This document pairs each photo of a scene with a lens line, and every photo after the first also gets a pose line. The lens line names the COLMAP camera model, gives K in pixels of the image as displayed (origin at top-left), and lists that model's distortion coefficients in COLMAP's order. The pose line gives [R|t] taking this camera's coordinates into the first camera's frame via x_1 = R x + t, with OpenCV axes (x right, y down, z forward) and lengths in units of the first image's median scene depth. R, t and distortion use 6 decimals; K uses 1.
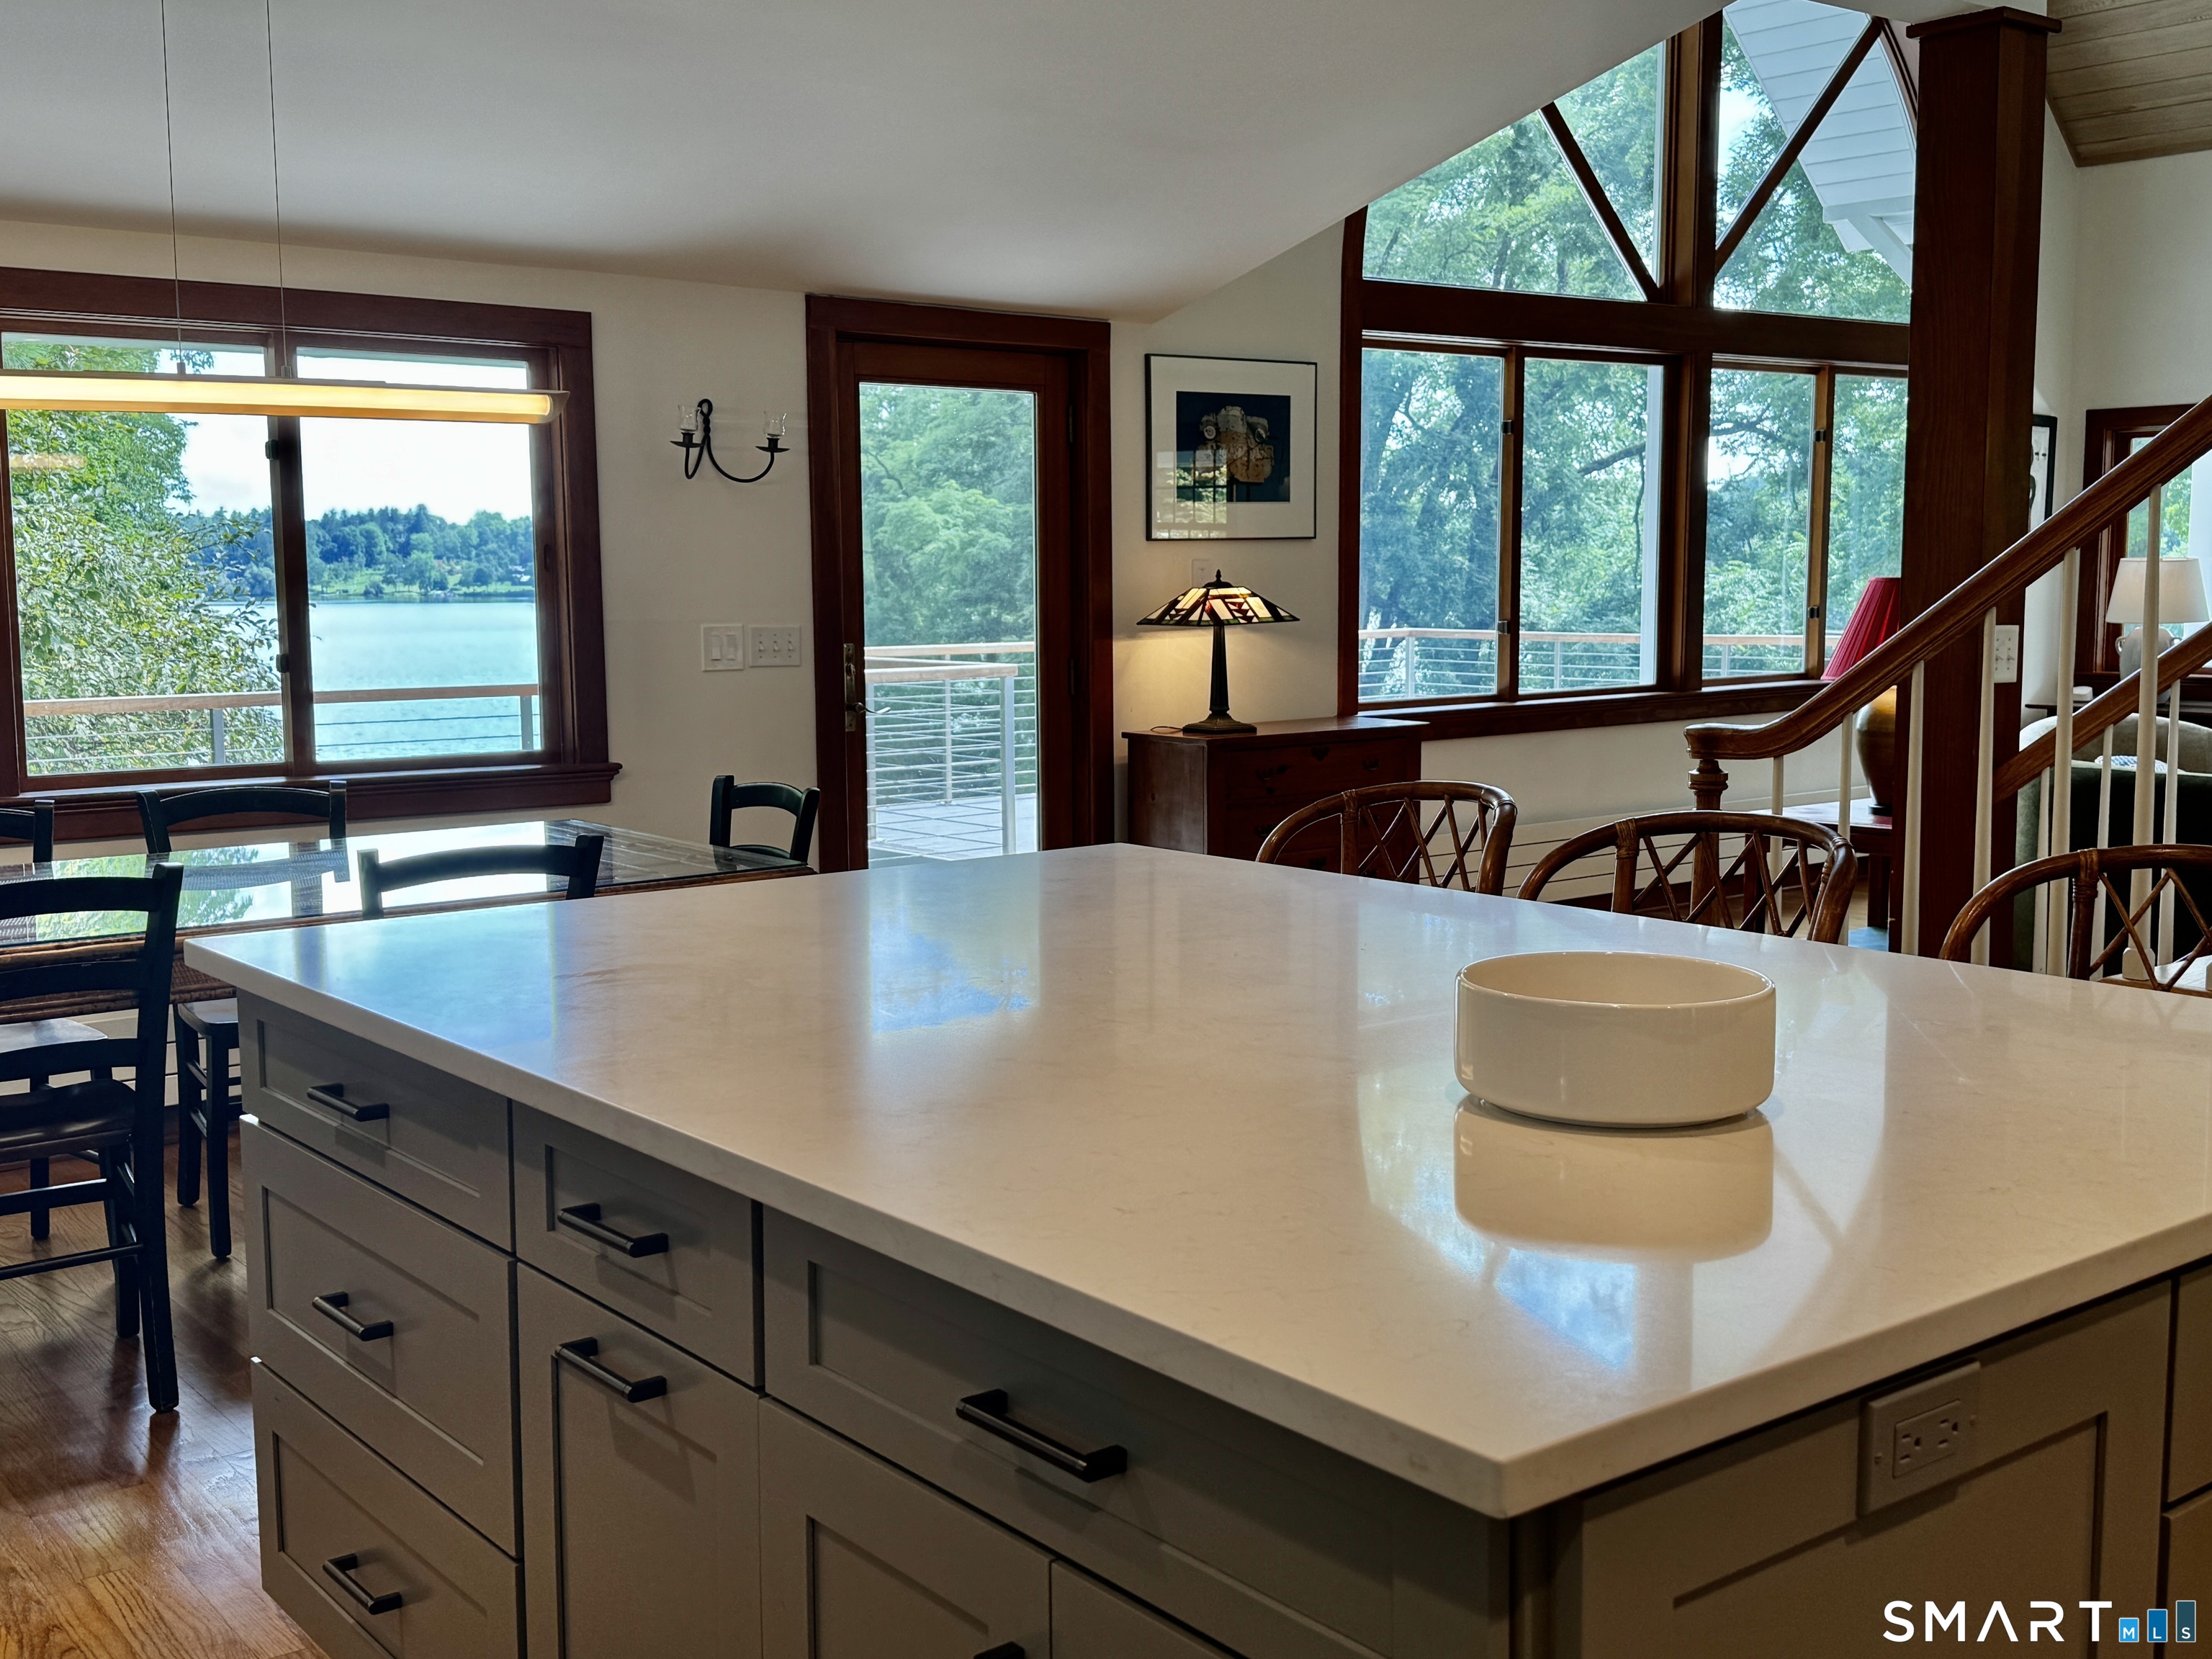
lens RADIAL K [[2353.5, 0, 1110.2], [0, 2353.5, 845.9], [0, 0, 1]] dist [0.081173, 0.000000]
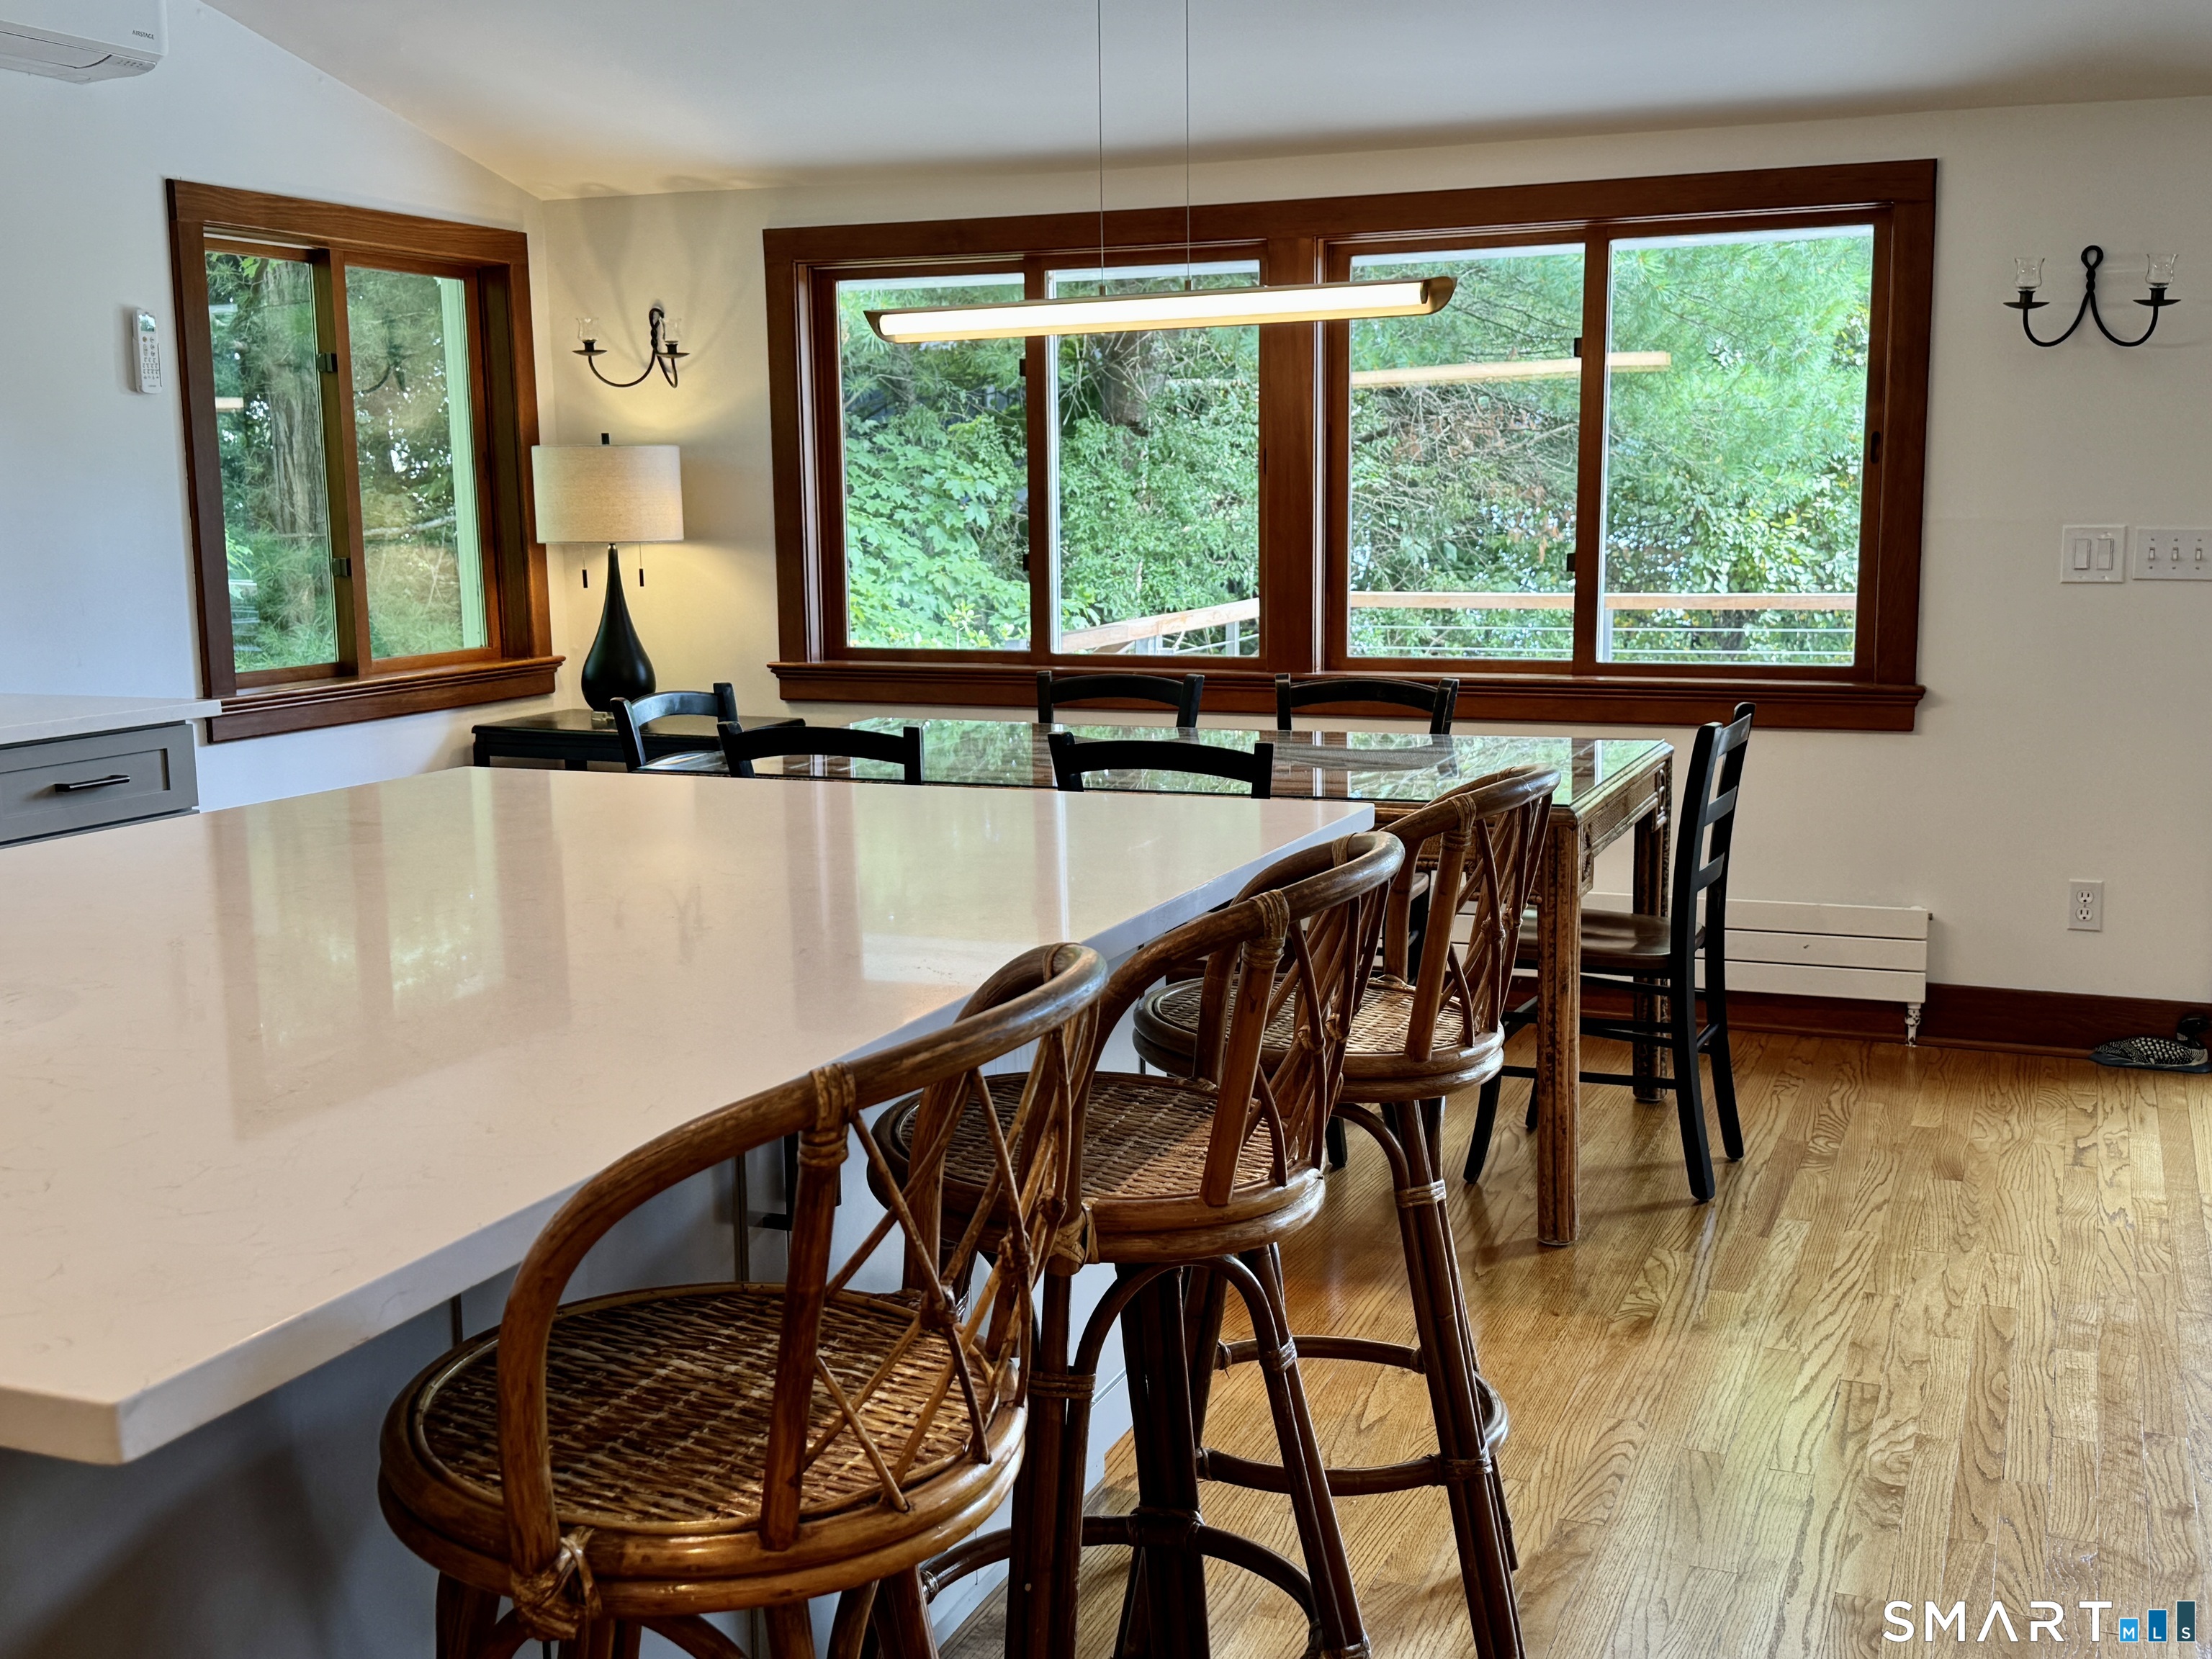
lens RADIAL K [[2353.5, 0, 1120.9], [0, 2353.5, 821.6], [0, 0, 1]] dist [0.081173, 0.000000]
pose [[0.488222, 0.129006, -0.863132, 0.421637], [-0.095505, 0.990972, 0.094092, -0.041977], [0.867478, 0.036495, 0.496135, 0.333869]]
